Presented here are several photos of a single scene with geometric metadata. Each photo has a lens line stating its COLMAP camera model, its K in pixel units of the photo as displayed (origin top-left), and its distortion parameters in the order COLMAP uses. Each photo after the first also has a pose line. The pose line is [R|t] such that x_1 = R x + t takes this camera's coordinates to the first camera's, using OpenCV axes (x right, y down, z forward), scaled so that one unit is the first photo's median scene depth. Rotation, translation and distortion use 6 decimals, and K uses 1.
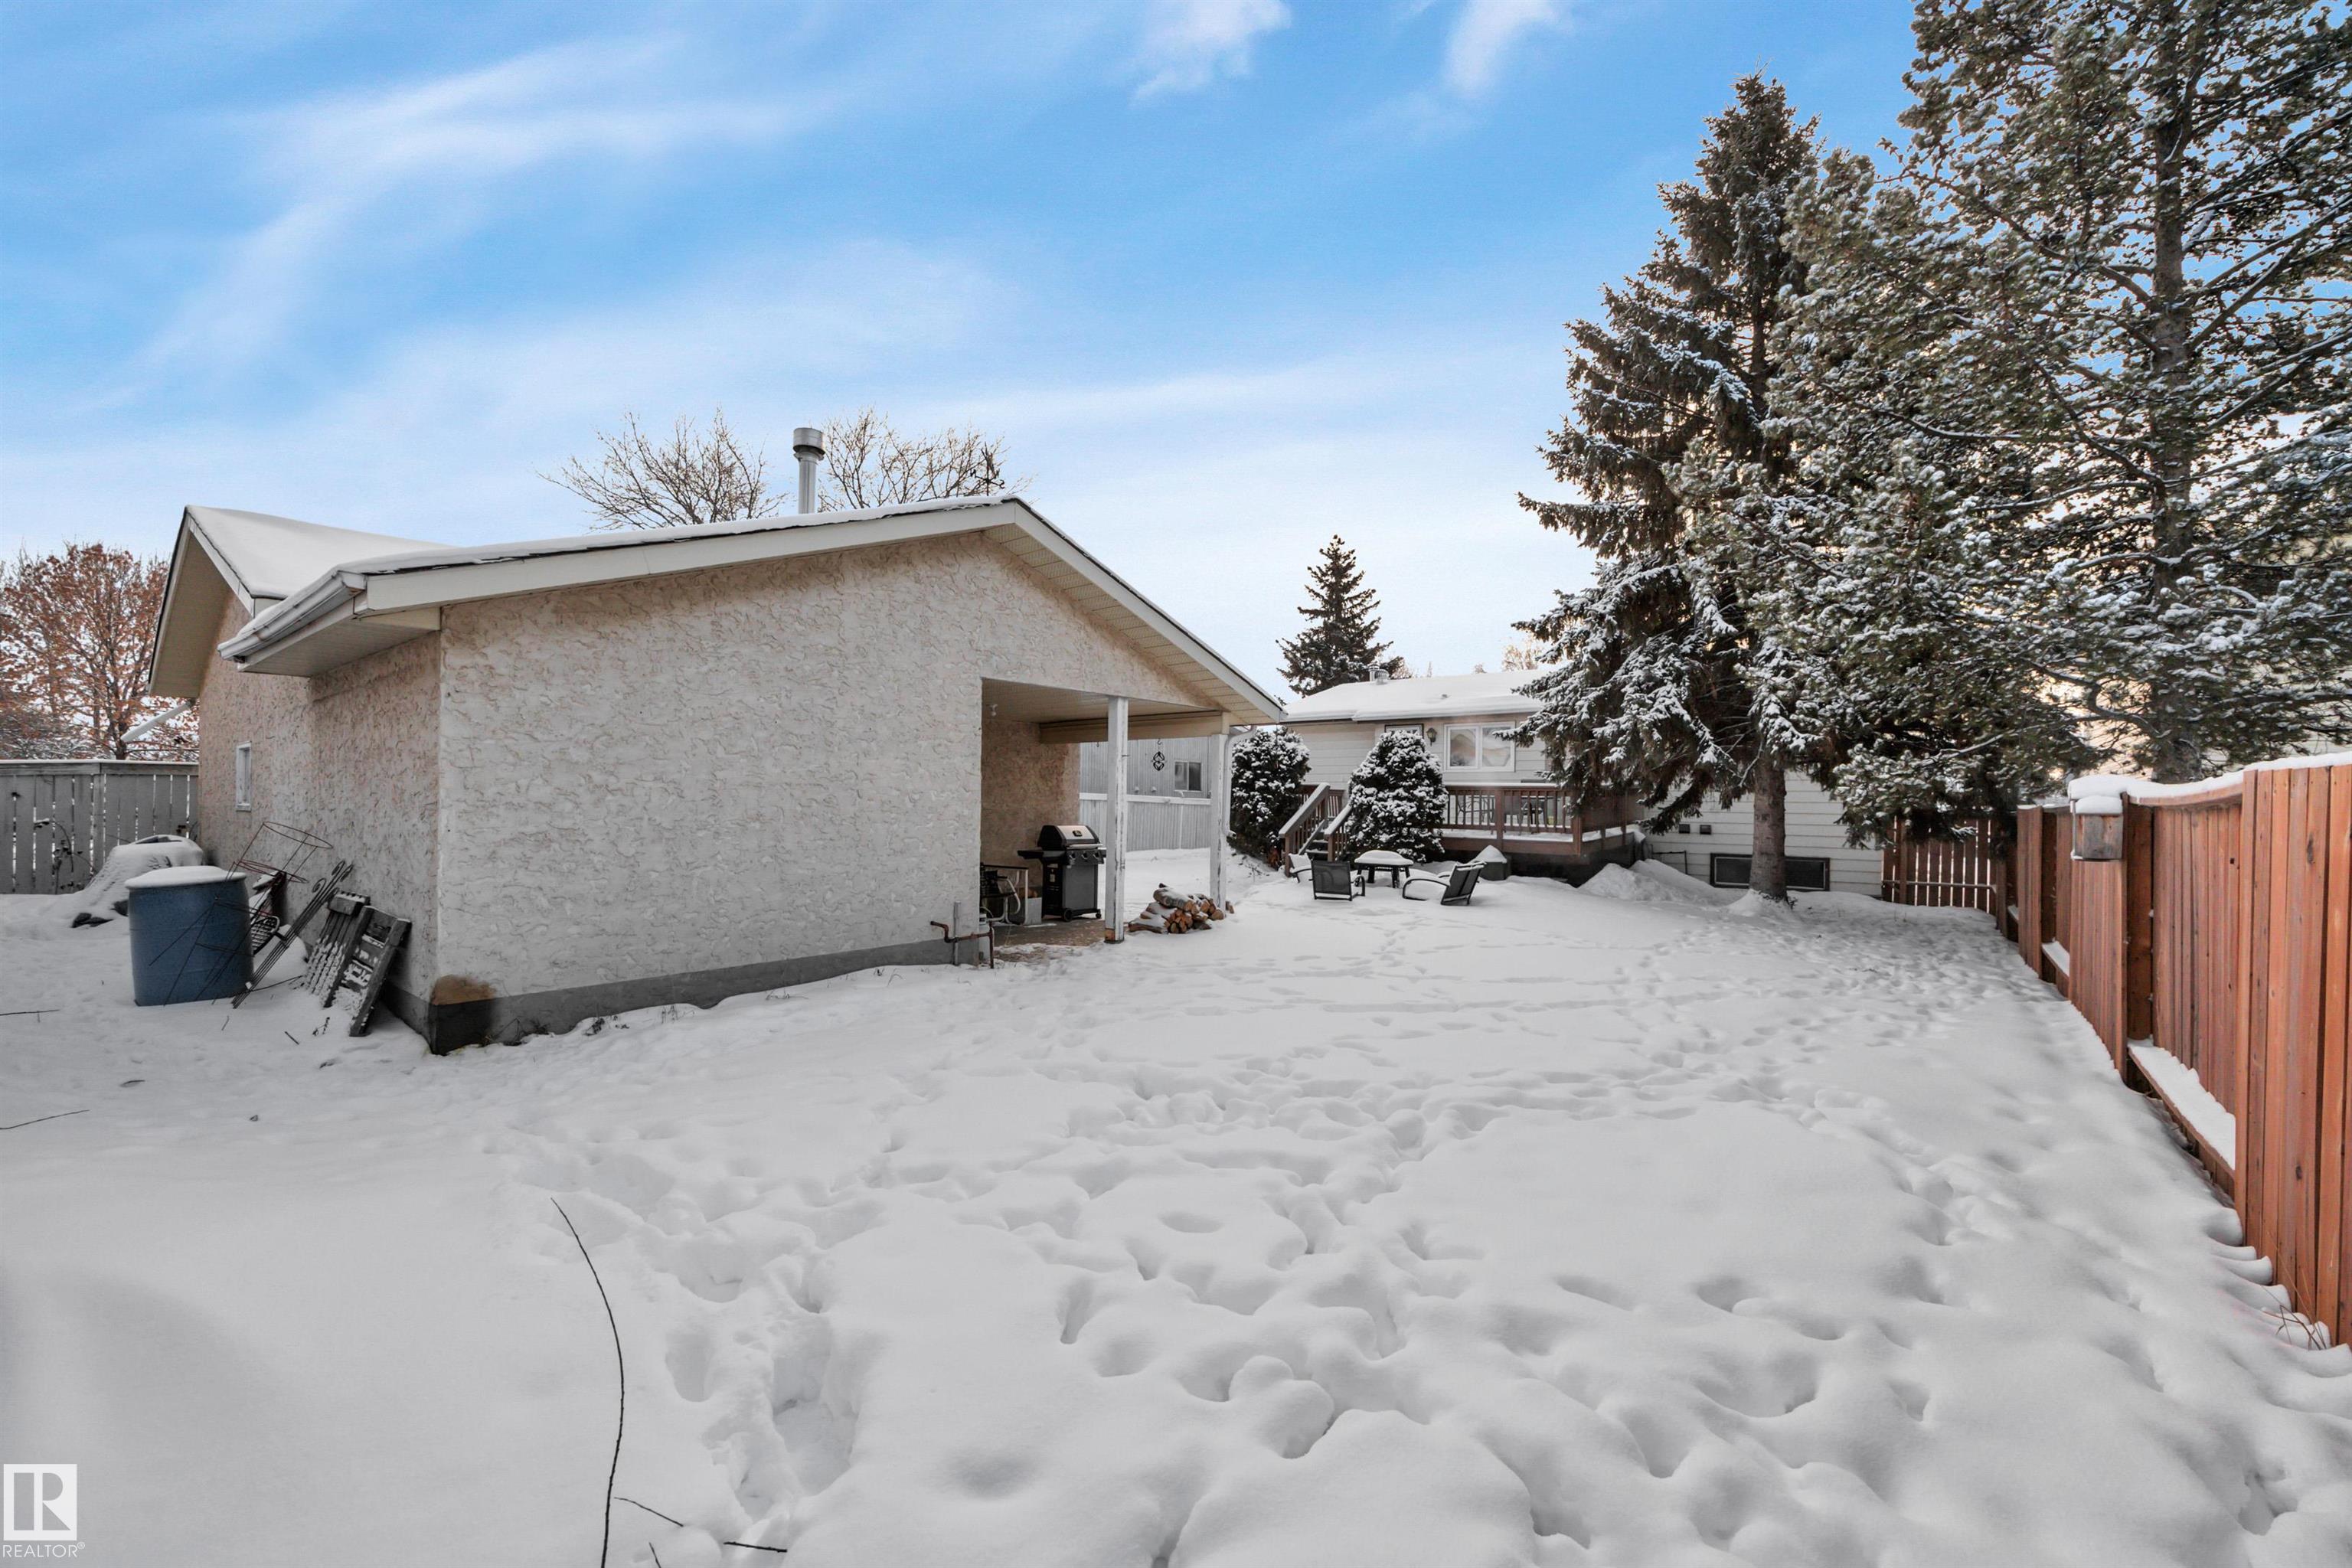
lens RADIAL K [[948.3, 0, 1175.0], [0, 948.3, 800.8], [0, 0, 1]] dist [0.000062, 0.000005]
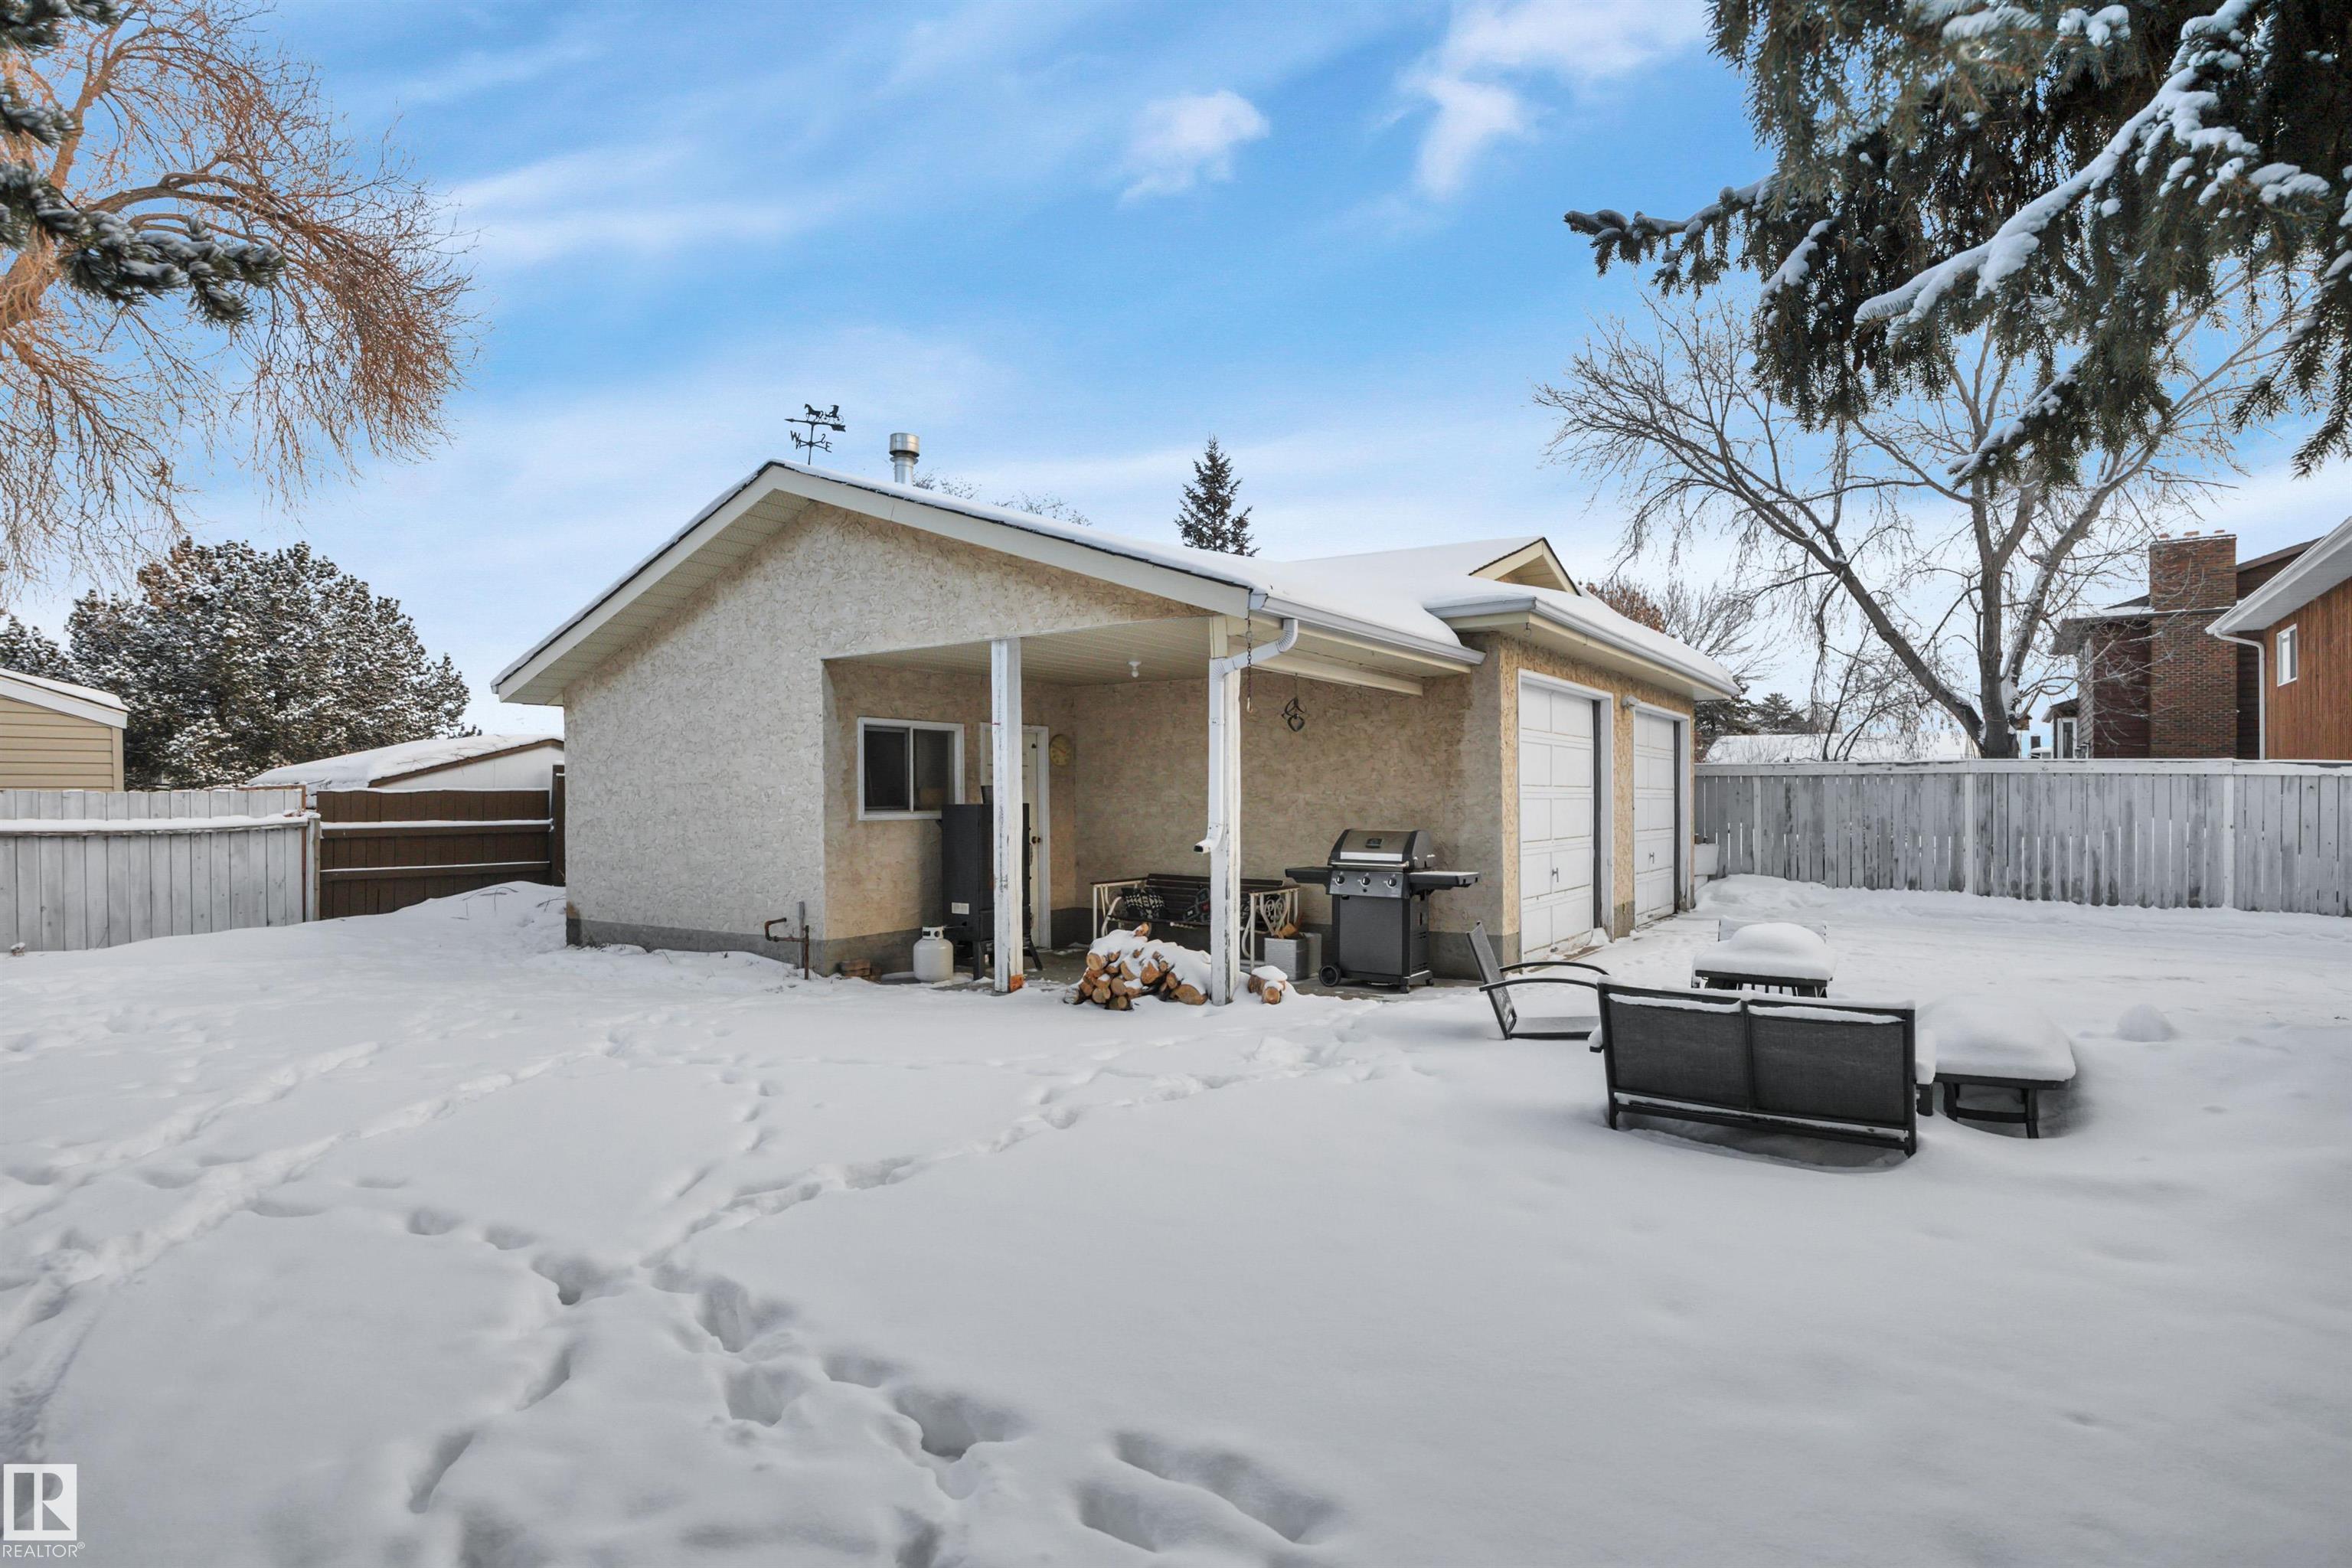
lens RADIAL K [[1208.2, 0, 1175.3], [0, 1208.2, 803.2], [0, 0, 1]] dist [-0.001201, -0.000101]
pose [[0.074830, -0.005224, -0.997183, 1.105809], [0.011683, 0.999922, -0.004362, 0.019511], [0.997128, -0.011323, 0.074885, 1.414356]]
